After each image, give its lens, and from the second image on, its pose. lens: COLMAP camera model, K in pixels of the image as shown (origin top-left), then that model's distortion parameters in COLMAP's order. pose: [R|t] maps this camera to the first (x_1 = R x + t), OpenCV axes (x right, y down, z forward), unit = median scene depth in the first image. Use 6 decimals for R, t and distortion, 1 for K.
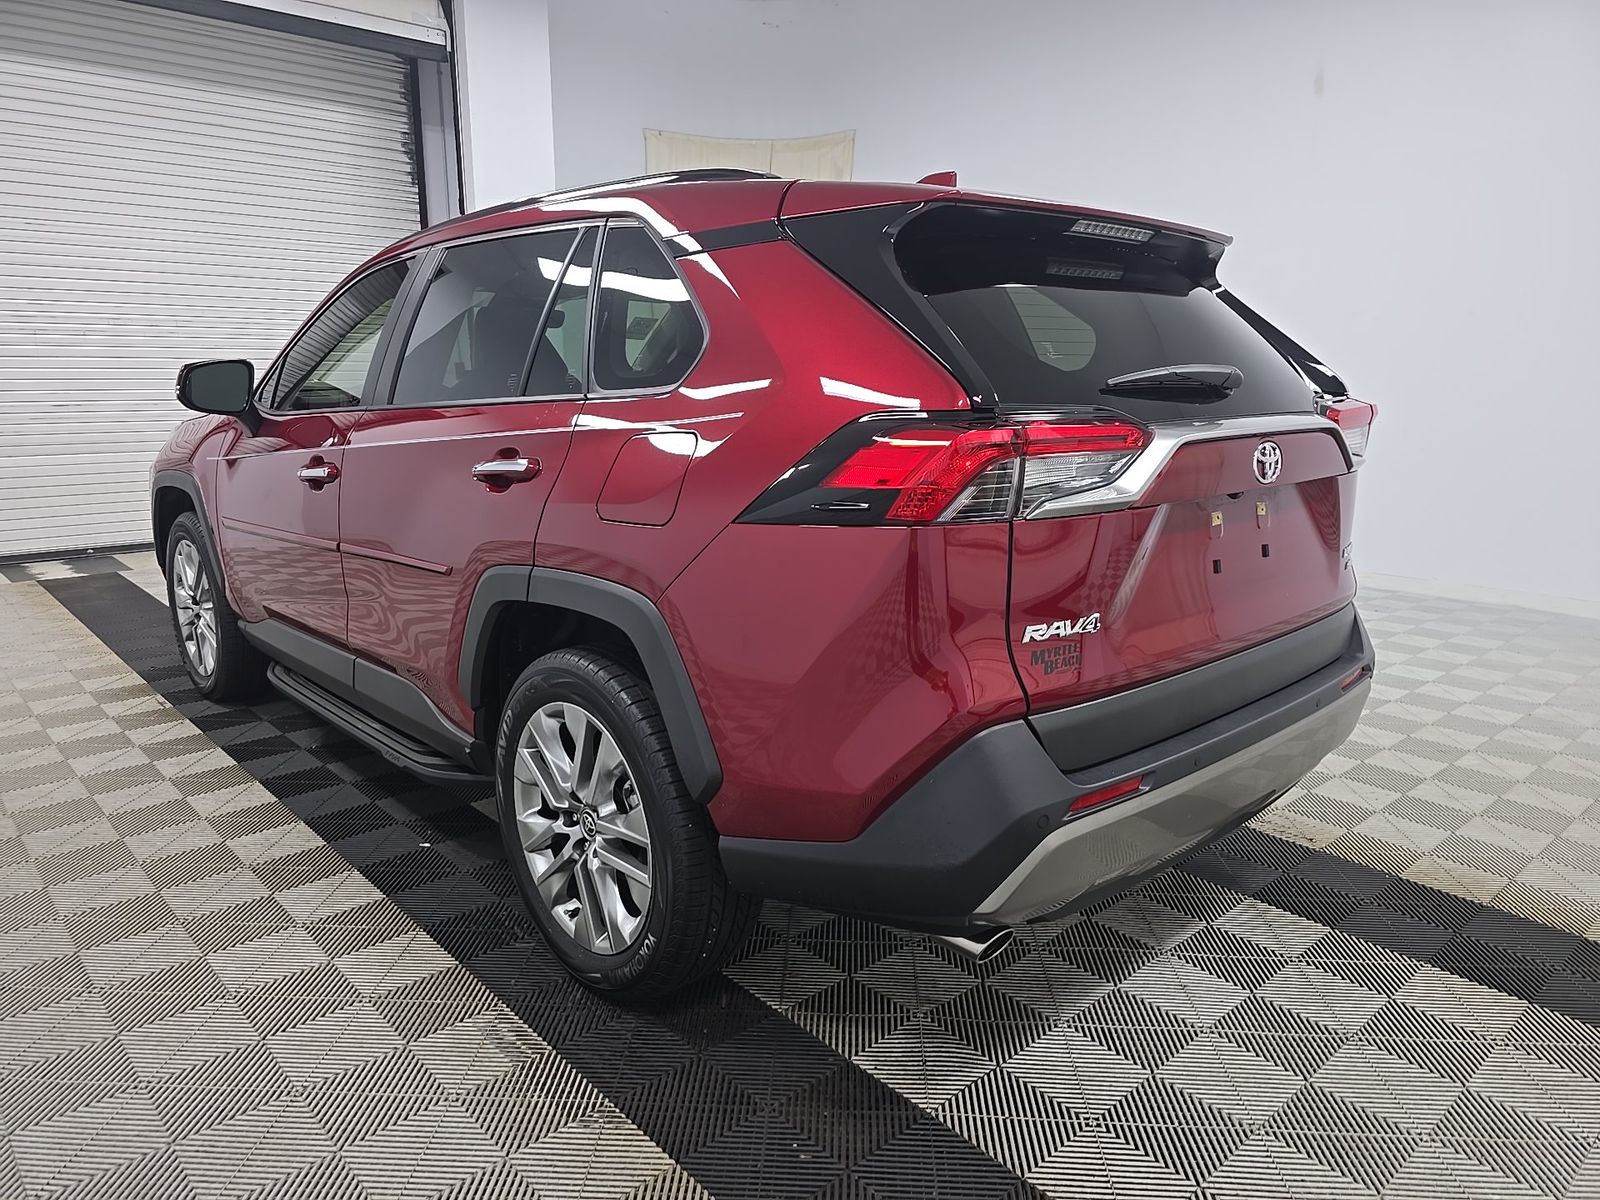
lens RADIAL K [[1110.1, 0, 800.0], [0, 1110.1, 600.0], [0, 0, 1]] dist [0.001779, -0.000176]
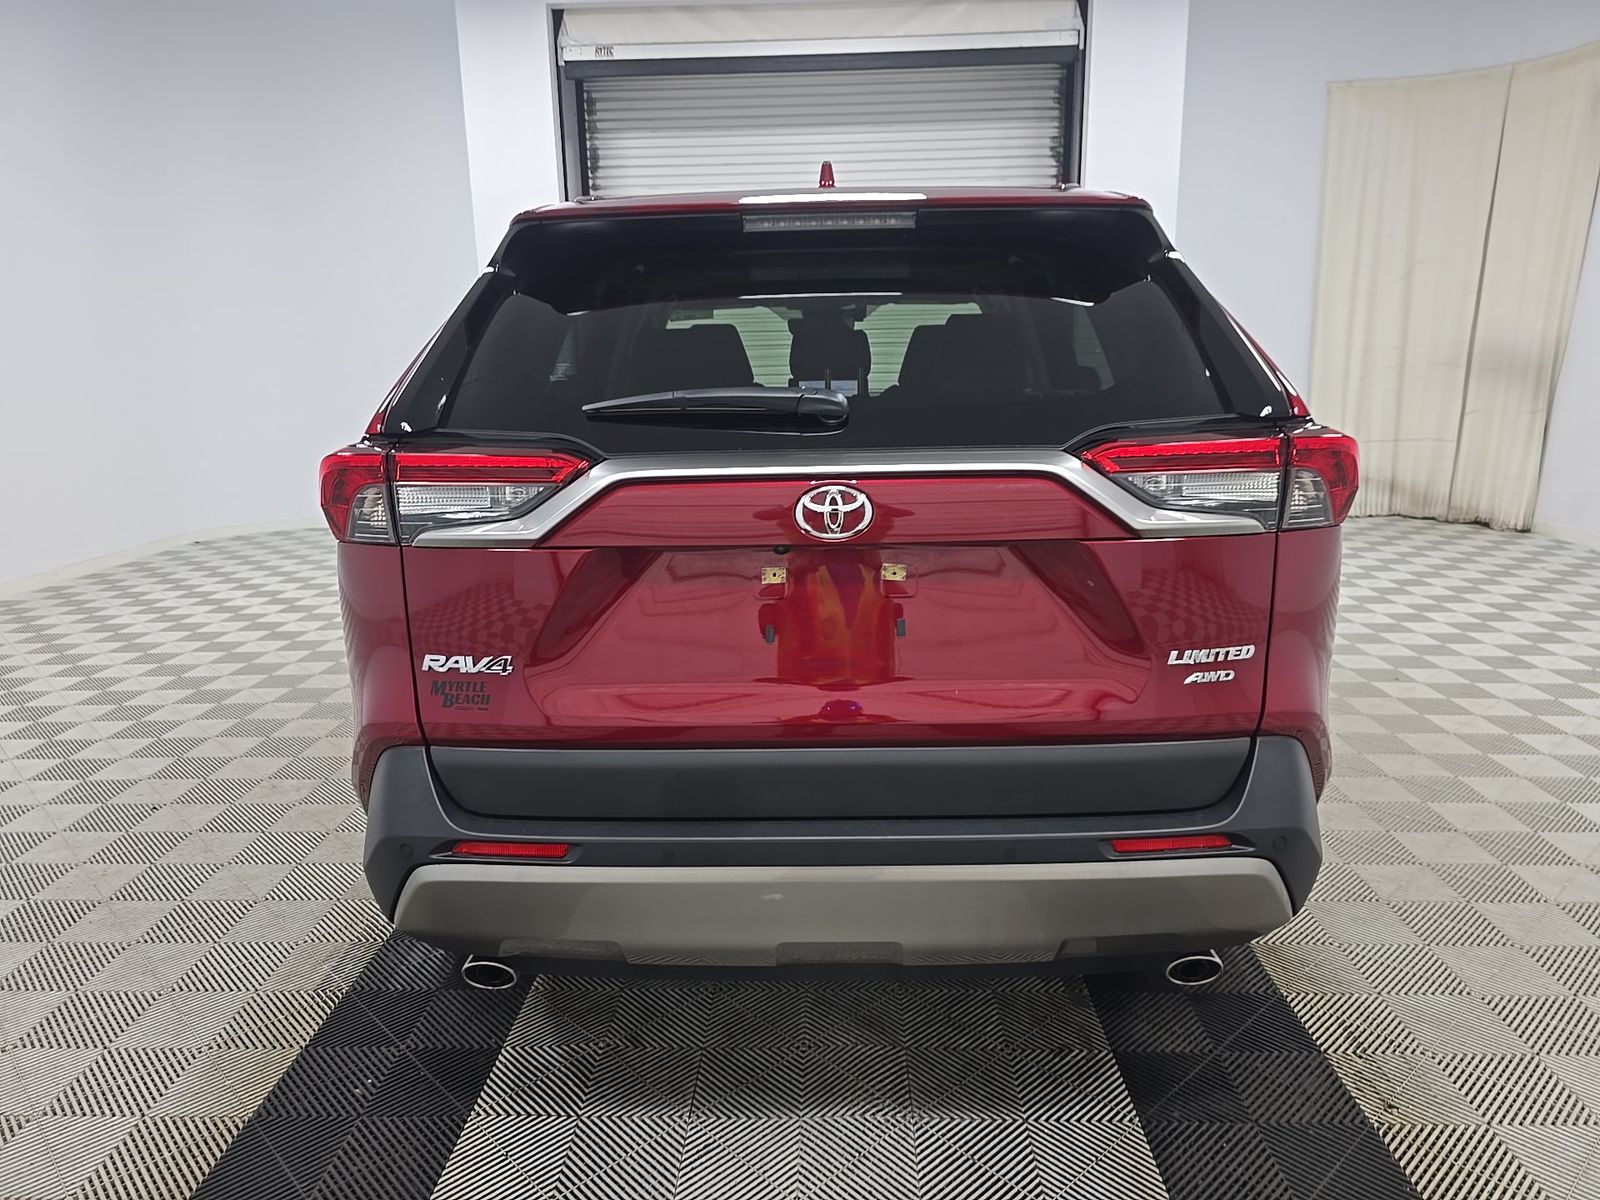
lens RADIAL K [[1079.7, 0, 826.1], [0, 1079.7, 597.6], [0, 0, 1]] dist [0.049936, -0.000964]
pose [[0.731053, 0.134817, -0.668869, 1.077746], [-0.125310, 0.990140, 0.062612, -0.128536], [0.670715, 0.038043, 0.740739, 0.503258]]
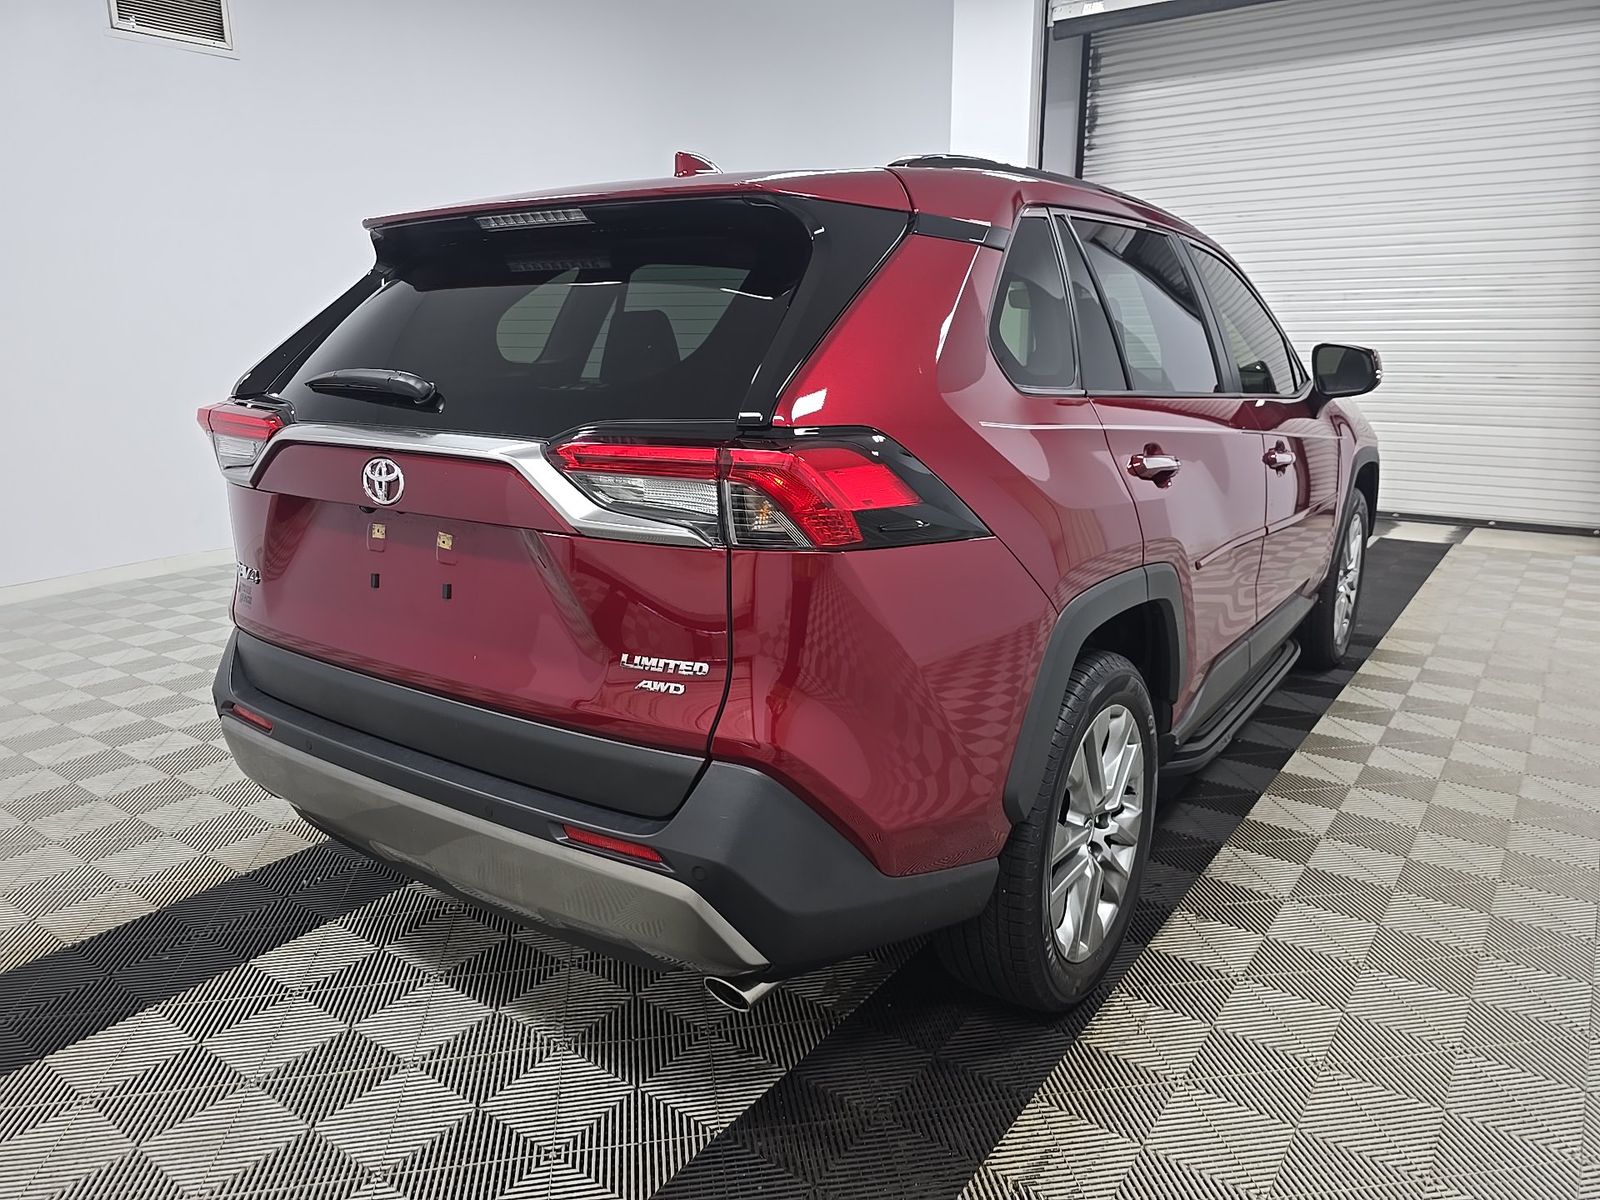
lens RADIAL K [[1079.7, 0, 826.1], [0, 1079.7, 597.6], [0, 0, 1]] dist [0.049936, -0.000964]
pose [[0.264151, 0.237931, -0.934673, 1.565312], [-0.203129, 0.961081, 0.187246, -0.312041], [0.942848, 0.140398, 0.302202, 1.251869]]
